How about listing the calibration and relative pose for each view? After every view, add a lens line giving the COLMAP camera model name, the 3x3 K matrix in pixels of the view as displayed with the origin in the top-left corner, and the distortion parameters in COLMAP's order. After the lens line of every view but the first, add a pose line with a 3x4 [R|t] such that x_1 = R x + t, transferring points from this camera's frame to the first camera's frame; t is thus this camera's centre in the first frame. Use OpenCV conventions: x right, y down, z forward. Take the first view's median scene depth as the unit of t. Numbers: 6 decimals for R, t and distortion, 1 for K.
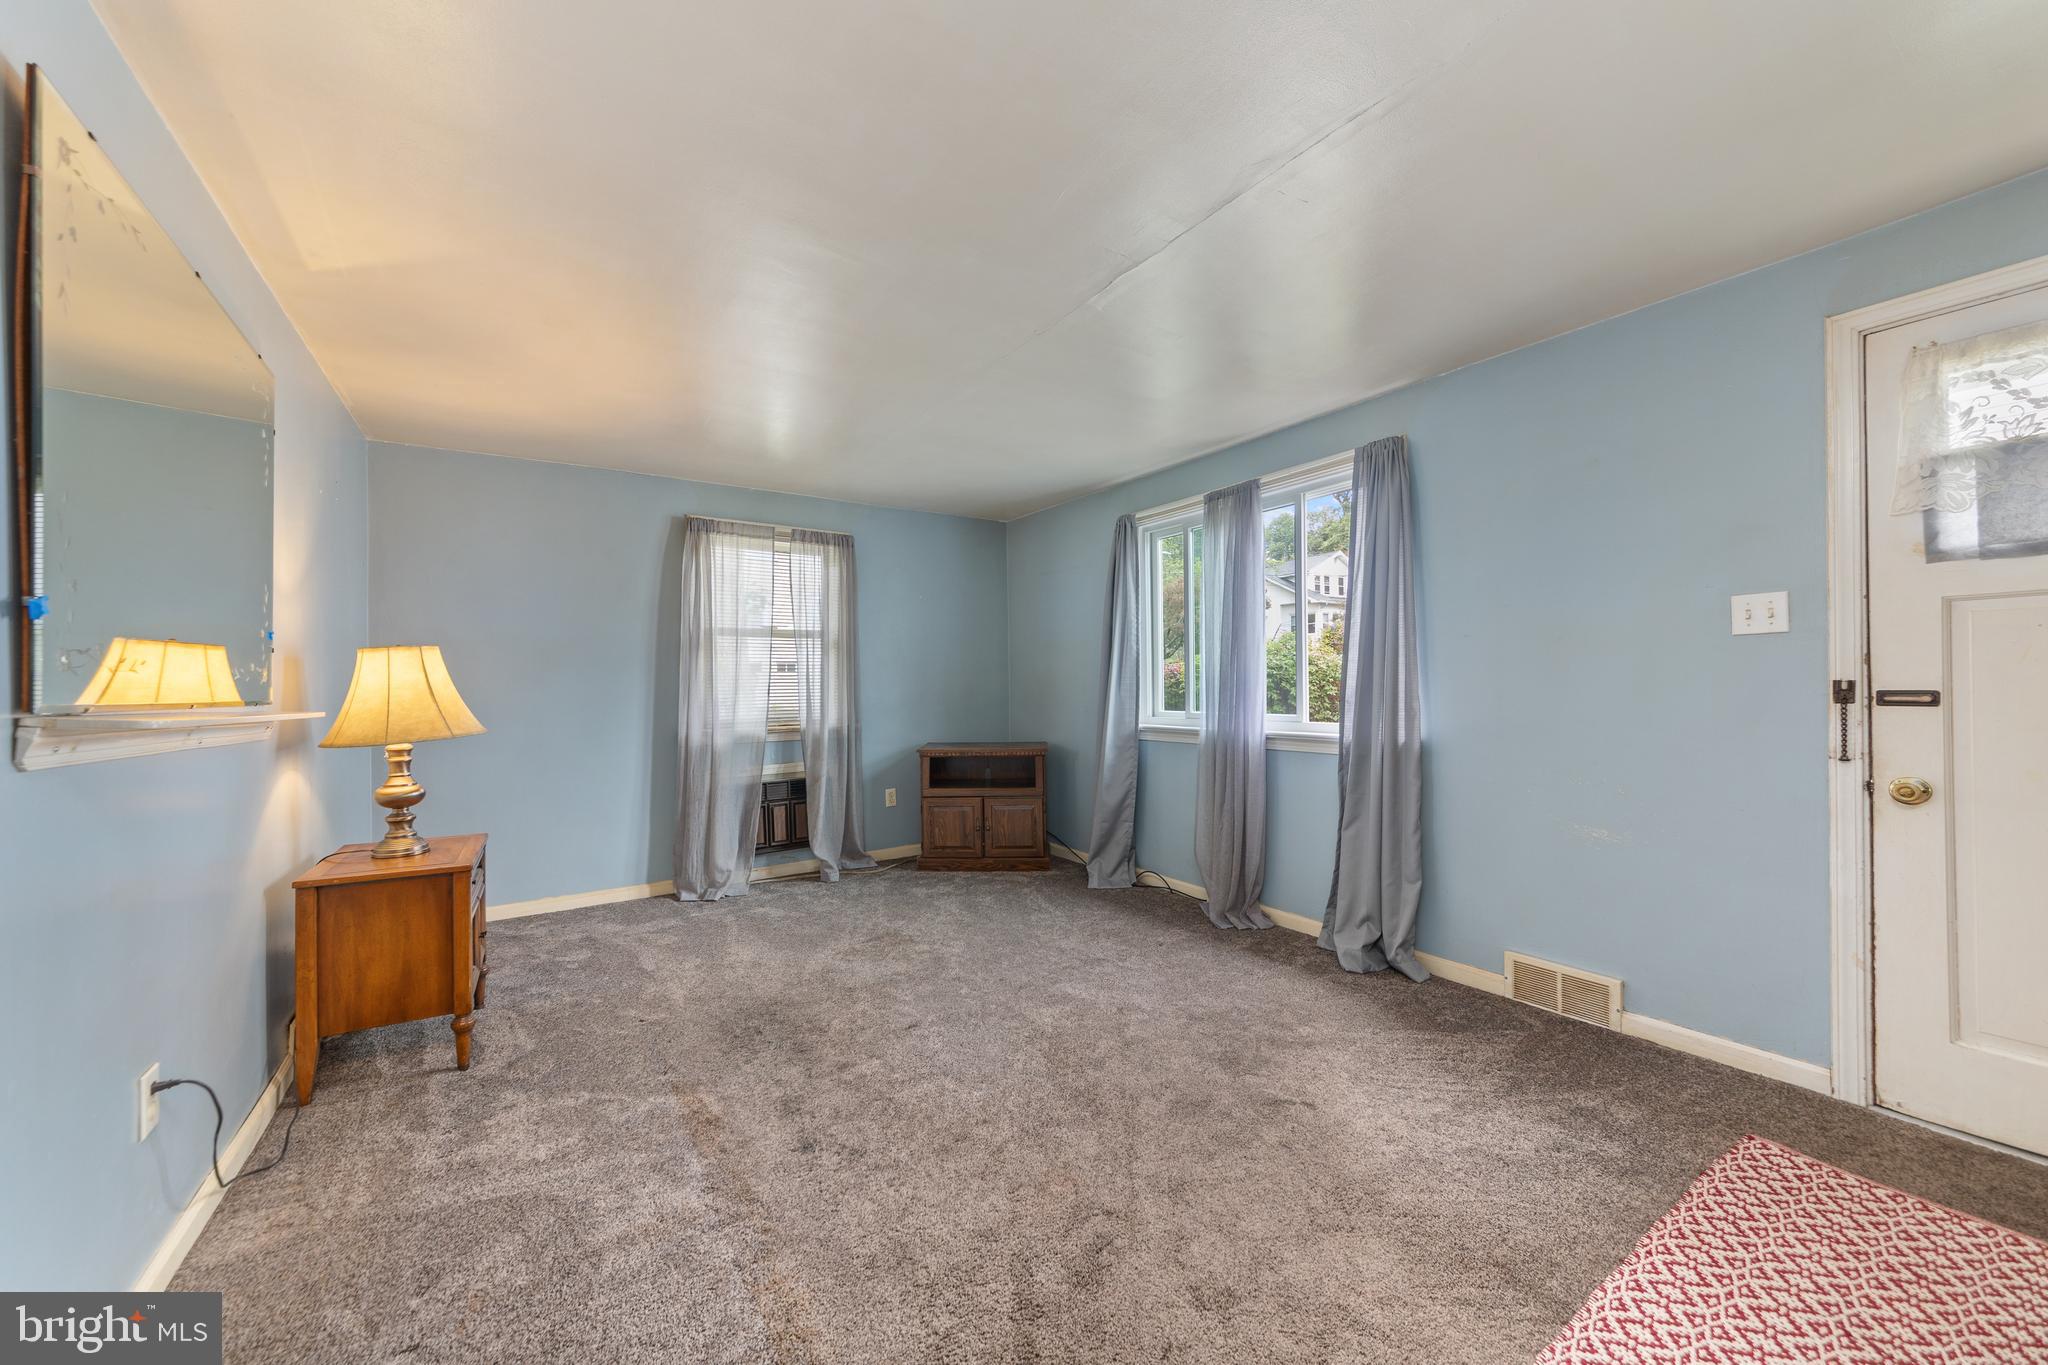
lens RADIAL K [[738.1, 0, 1005.1], [0, 738.1, 694.3], [0, 0, 1]] dist [-0.008871, 0.001663]
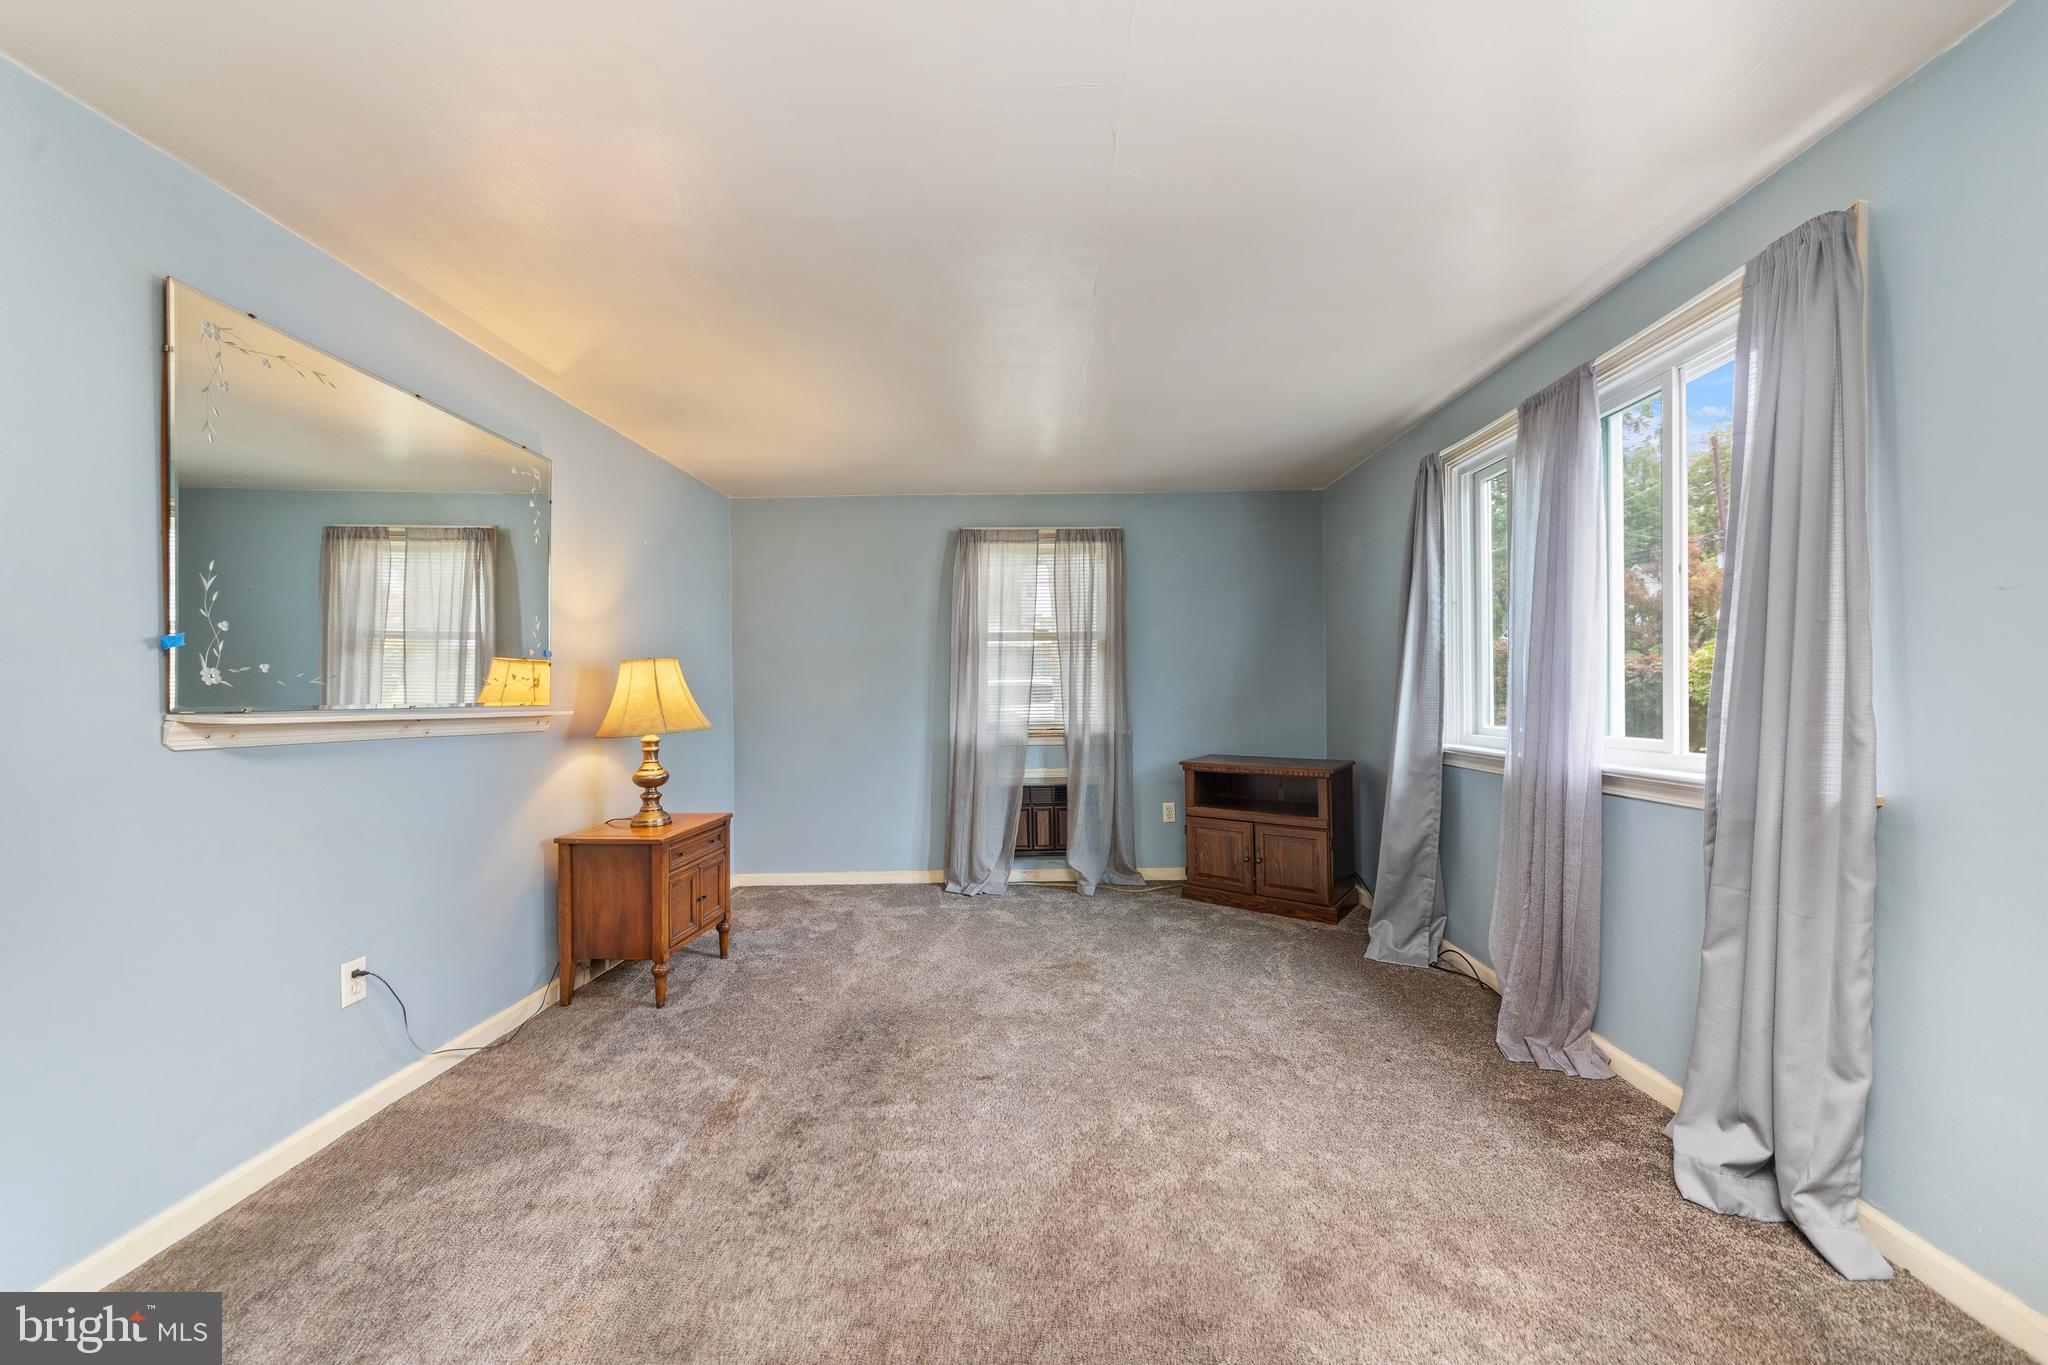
lens RADIAL K [[738.1, 0, 1024.8], [0, 738.1, 701.0], [0, 0, 1]] dist [-0.008871, 0.001663]
pose [[0.835513, 0.009848, -0.549382, 0.286931], [-0.005998, 0.999943, 0.008803, -0.006190], [0.549438, -0.004059, 0.835525, 0.211548]]
